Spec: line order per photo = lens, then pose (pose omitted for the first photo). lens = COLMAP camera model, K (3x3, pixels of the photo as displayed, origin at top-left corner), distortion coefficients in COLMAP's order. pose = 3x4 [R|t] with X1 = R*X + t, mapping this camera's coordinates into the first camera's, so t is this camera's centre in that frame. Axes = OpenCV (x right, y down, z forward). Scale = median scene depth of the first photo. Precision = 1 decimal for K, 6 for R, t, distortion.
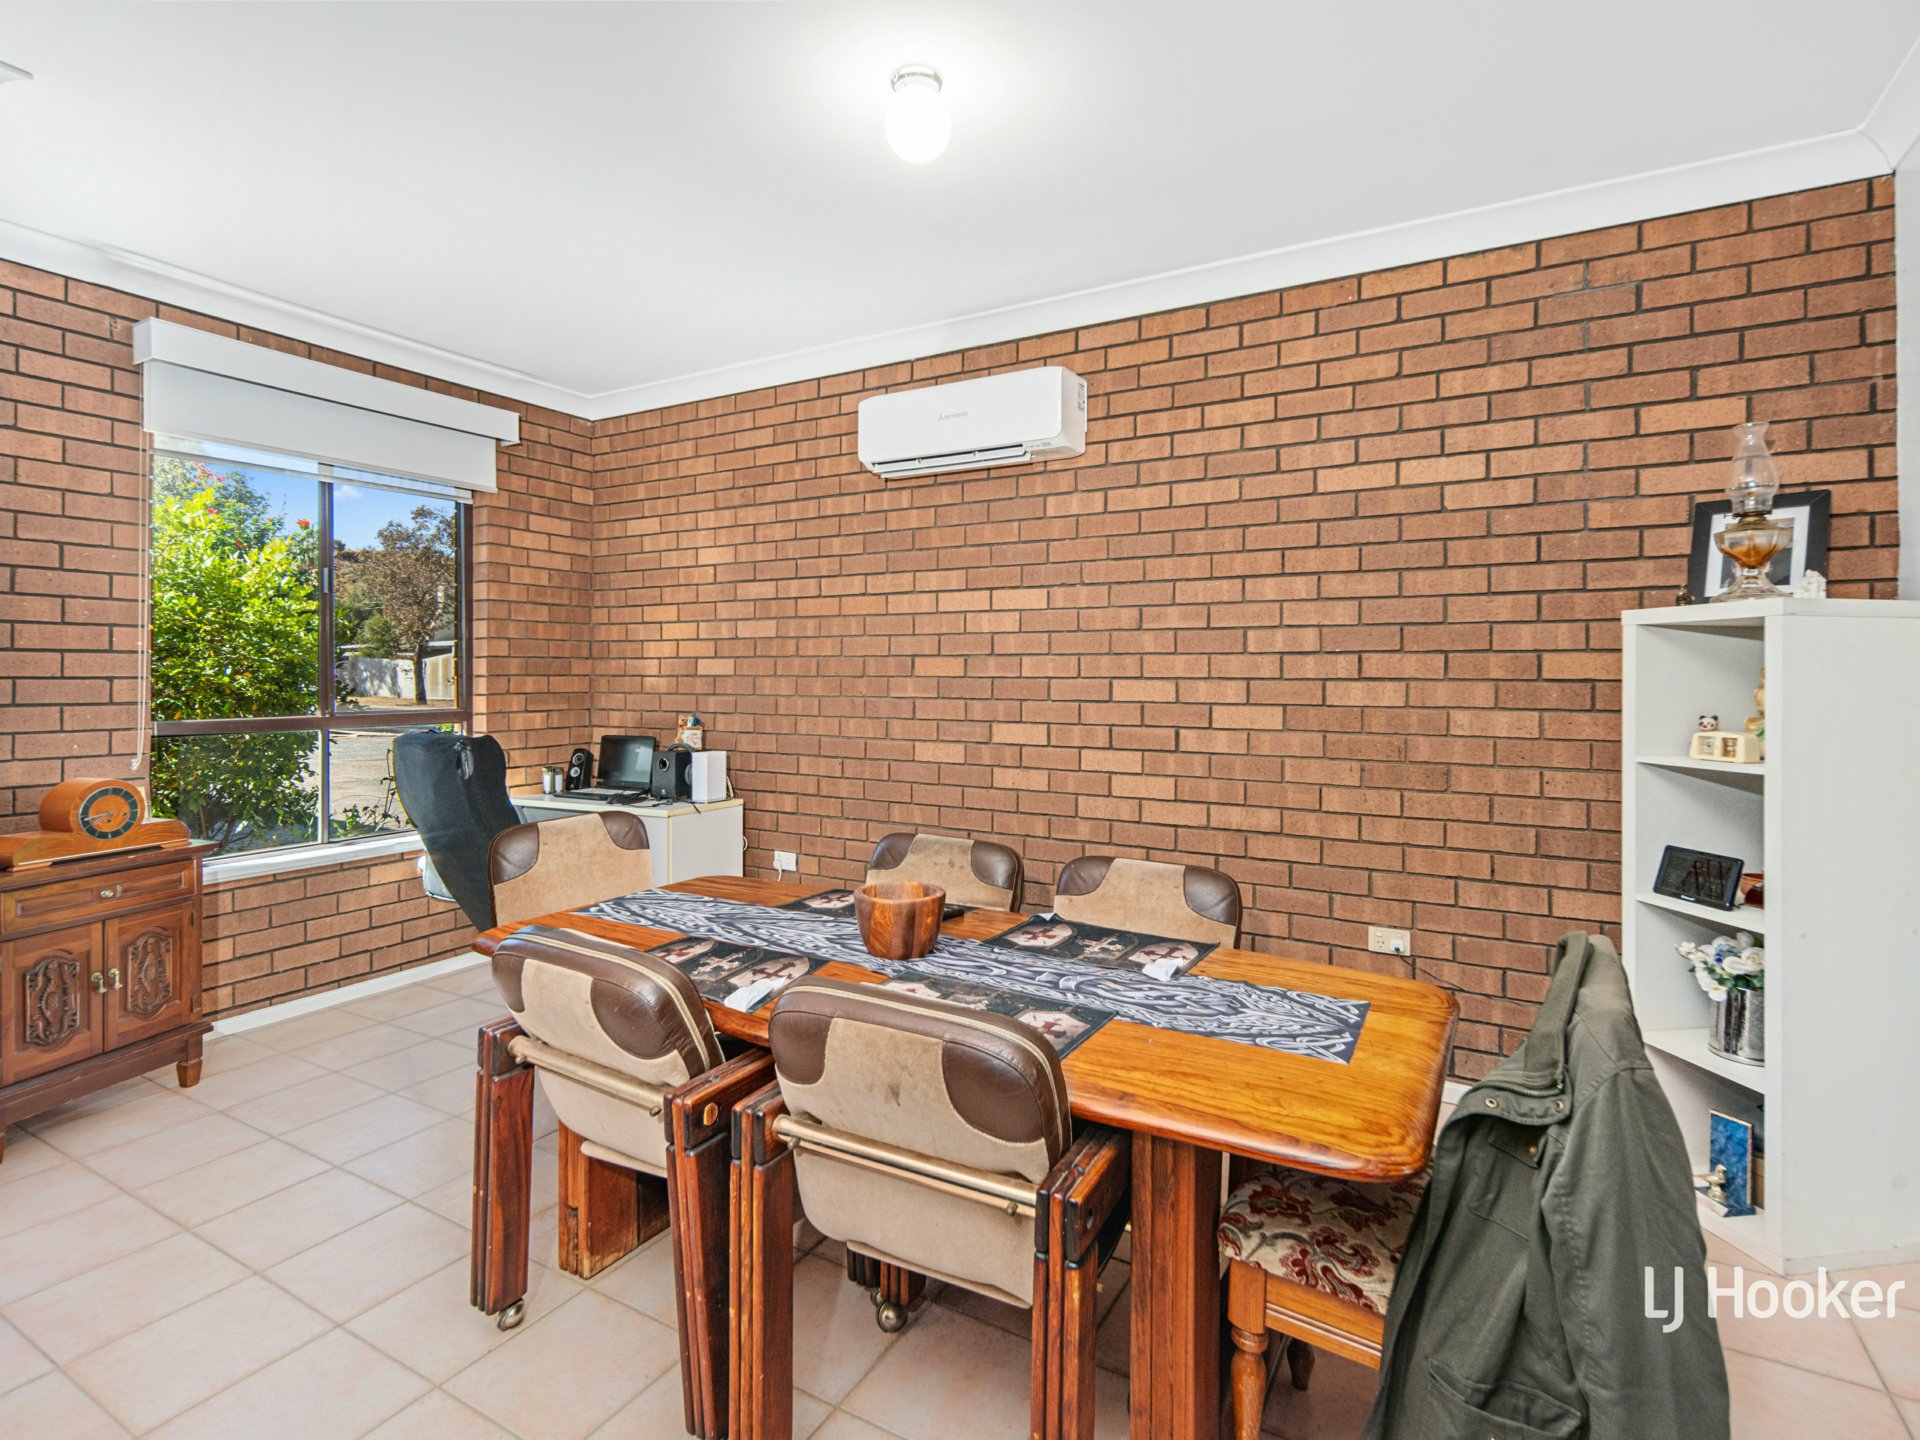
lens RADIAL K [[958.0, 0, 940.2], [0, 958.0, 668.7], [0, 0, 1]] dist [-0.002492, -0.001714]
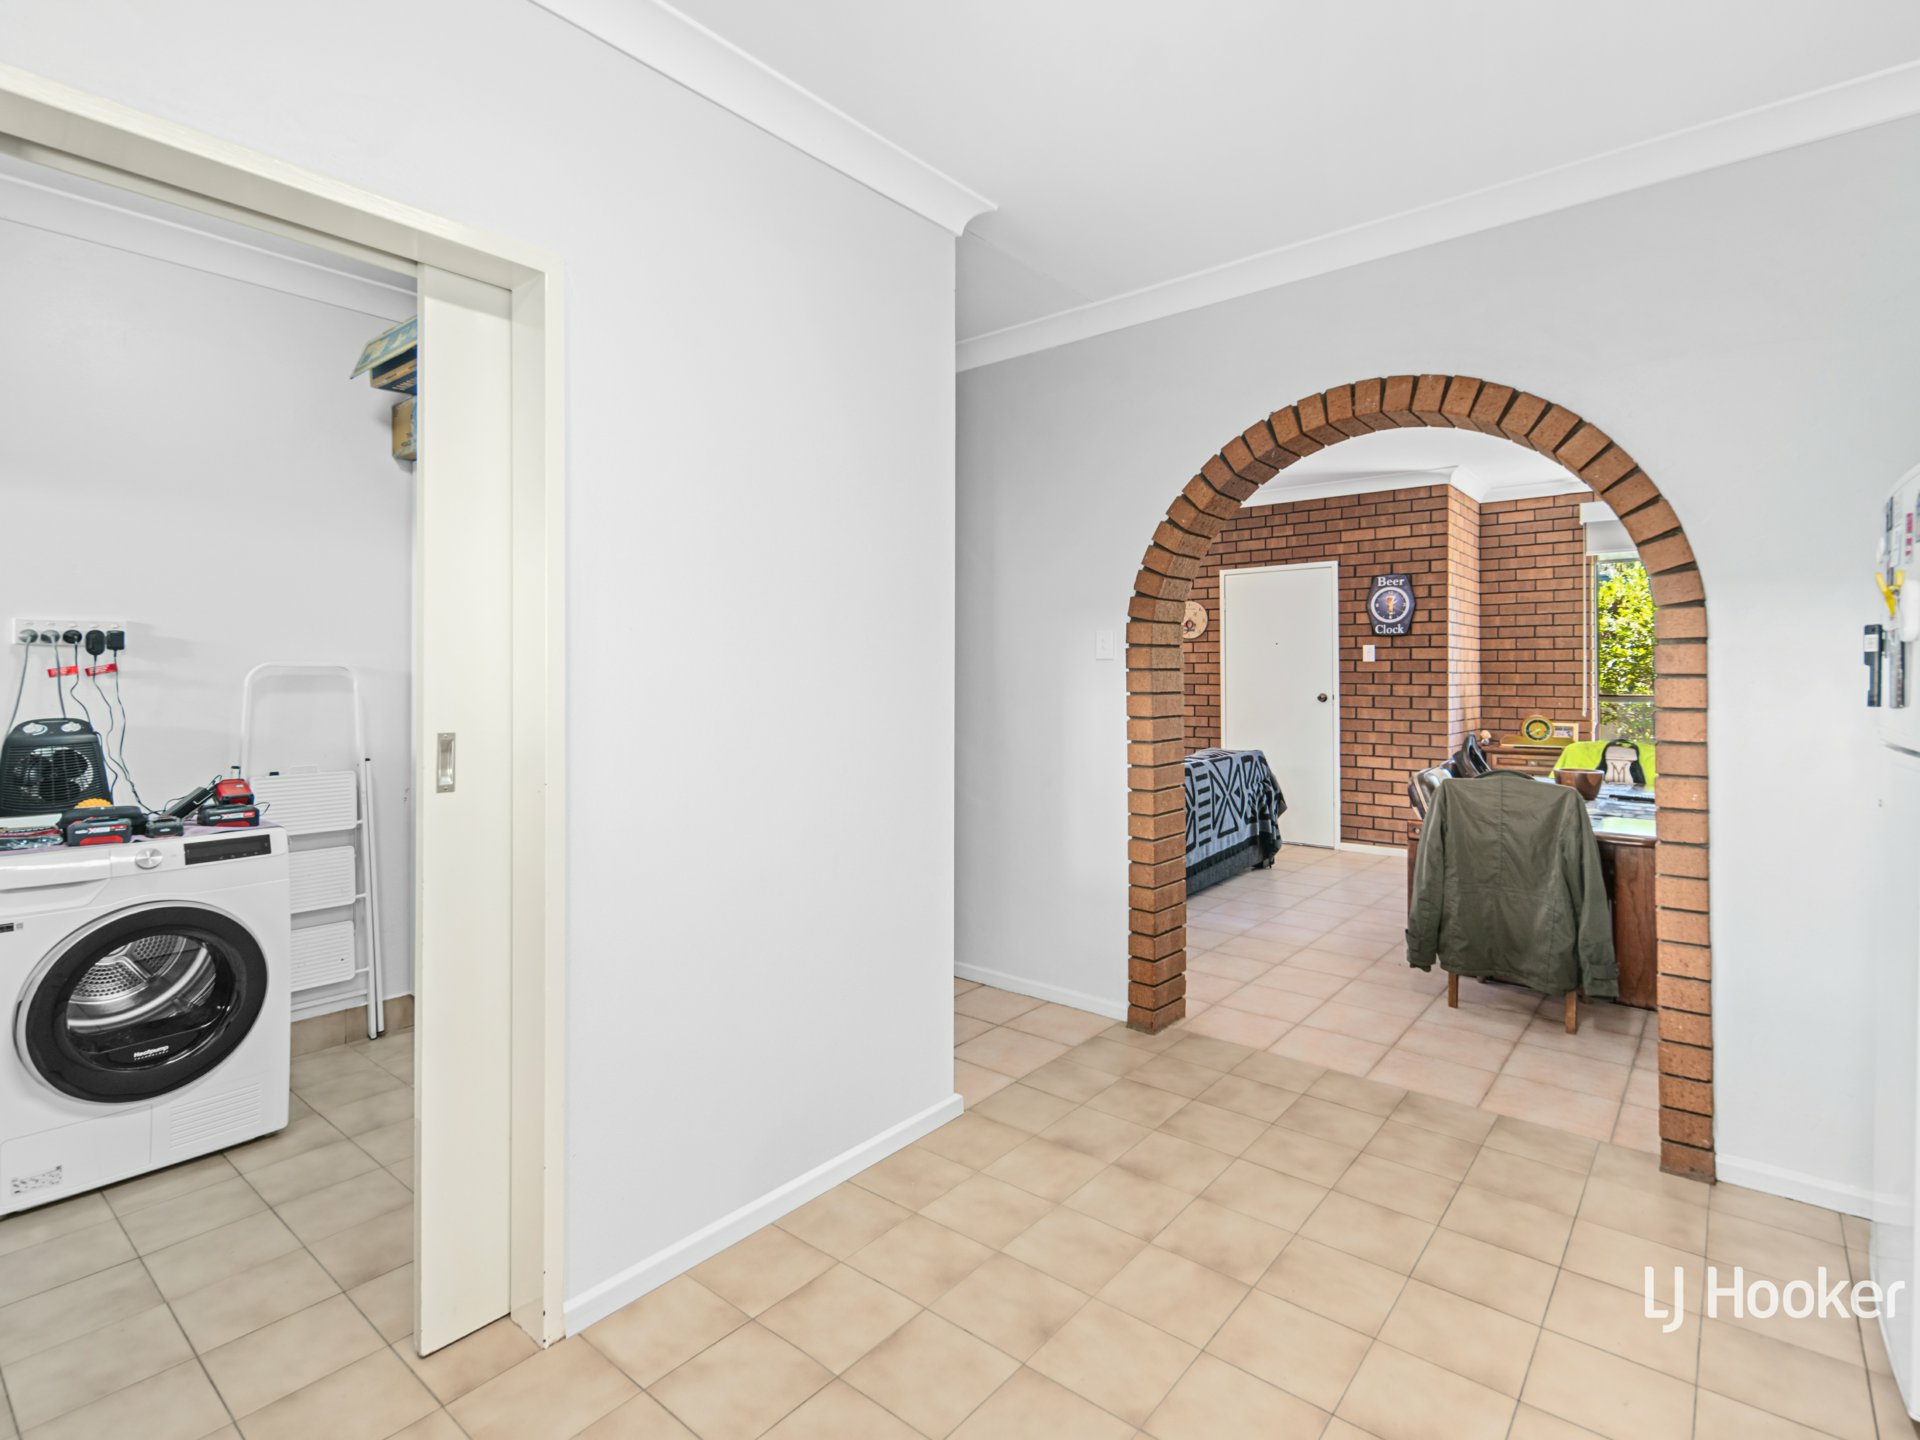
lens RADIAL K [[958.0, 0, 957.8], [0, 958.0, 700.5], [0, 0, 1]] dist [-0.002492, -0.001714]
pose [[-0.160593, 0.025575, -0.986689, 1.092844], [0.004267, 0.999673, 0.025217, 0.008168], [0.987012, -0.000160, -0.160649, -0.022952]]
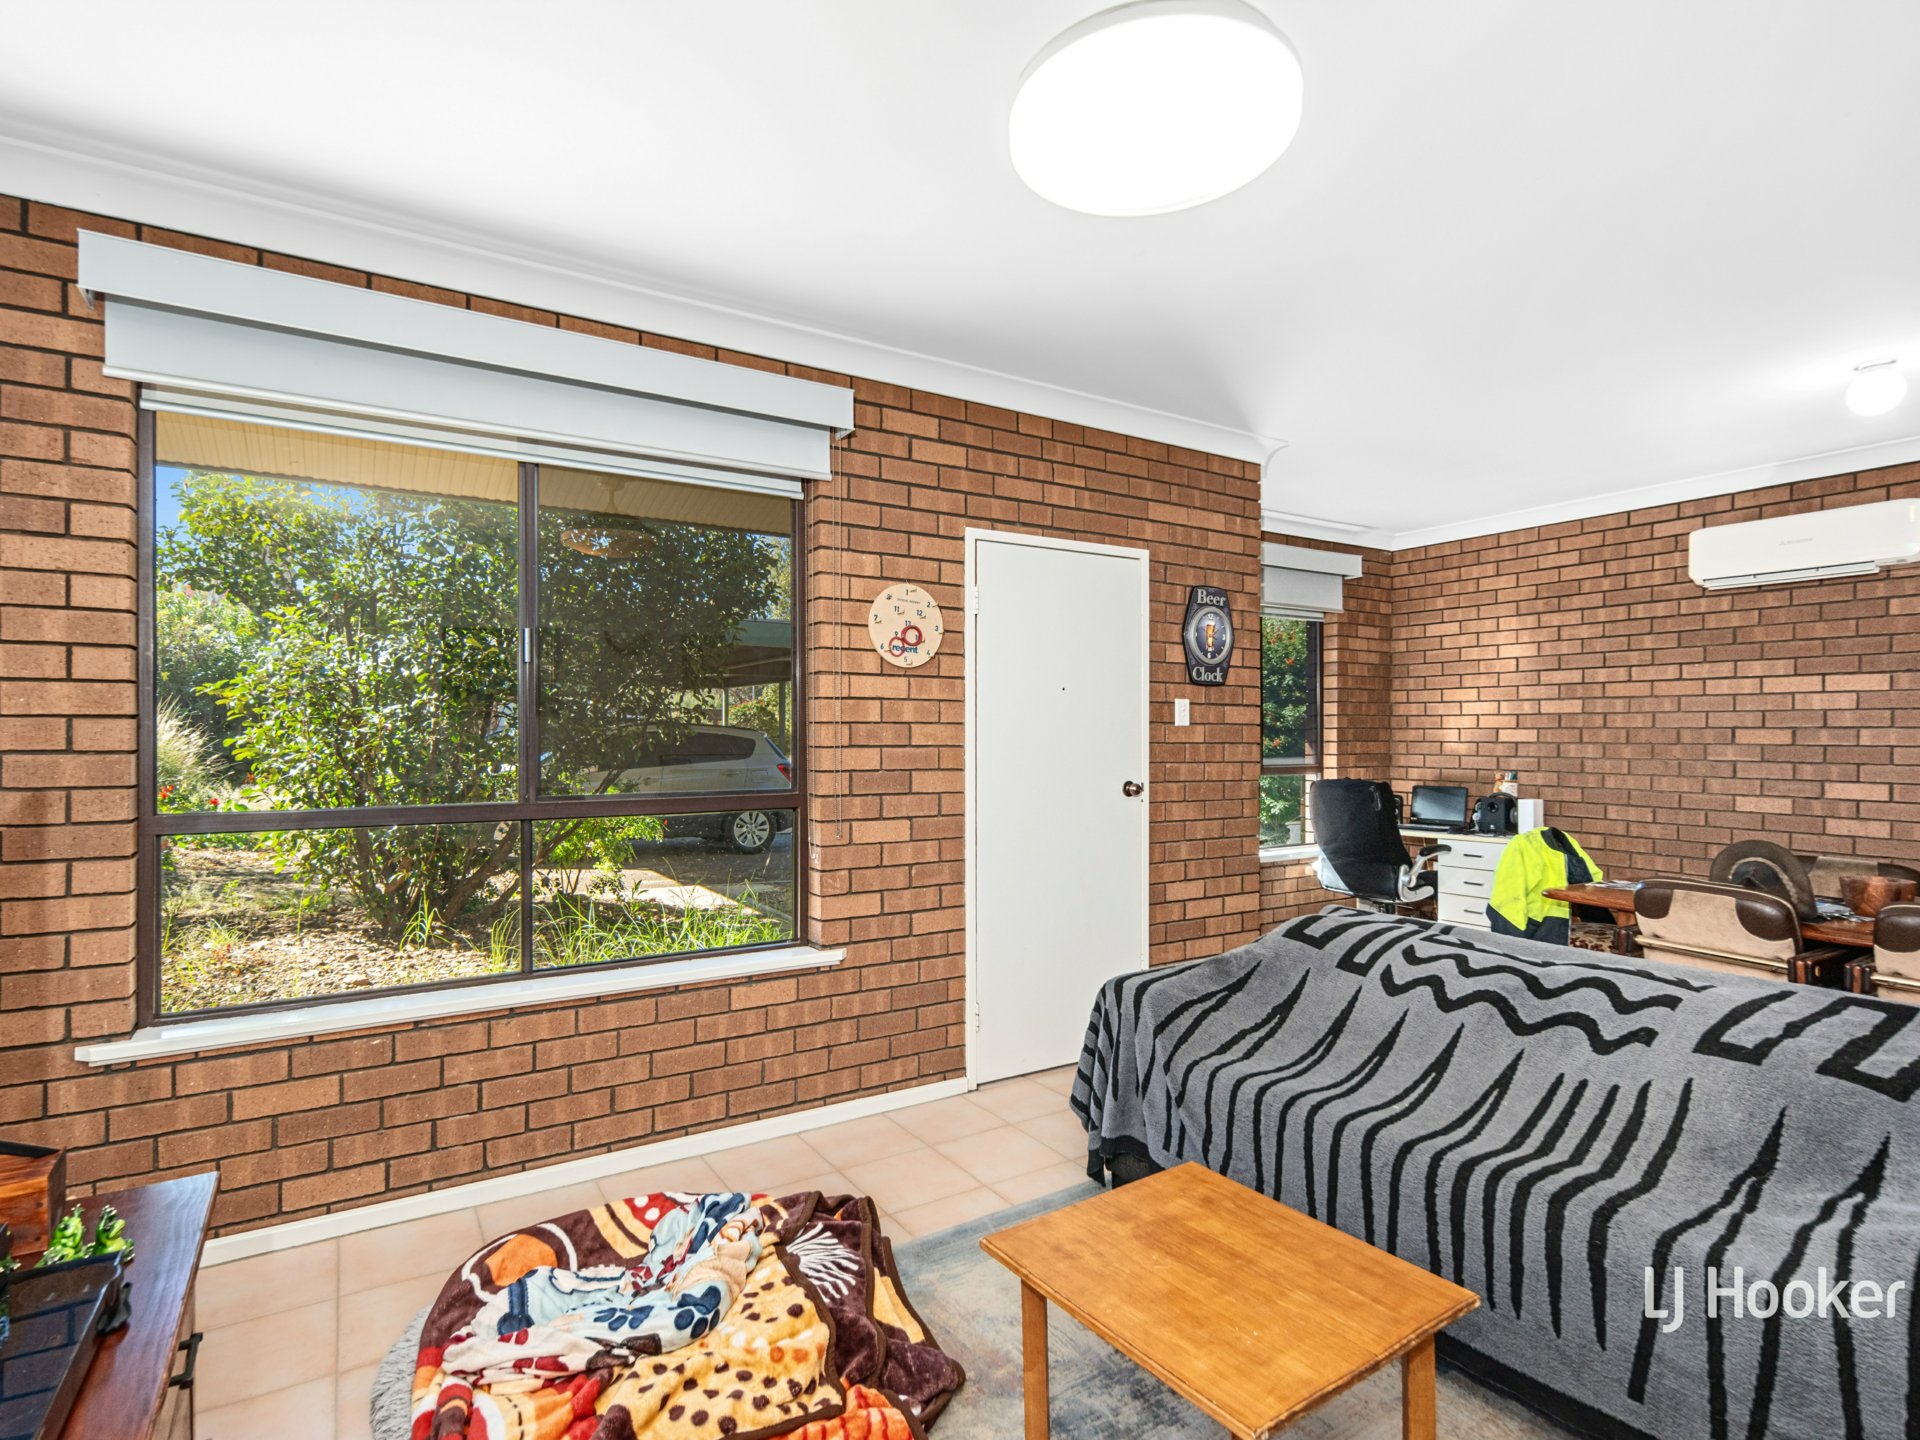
lens RADIAL K [[958.0, 0, 953.7], [0, 958.0, 735.6], [0, 0, 1]] dist [-0.002492, -0.001714]
pose [[0.878461, 0.003240, -0.477804, -0.303953], [-0.001057, 0.999988, 0.004838, -0.007669], [0.477814, -0.003745, 0.878453, -0.550098]]
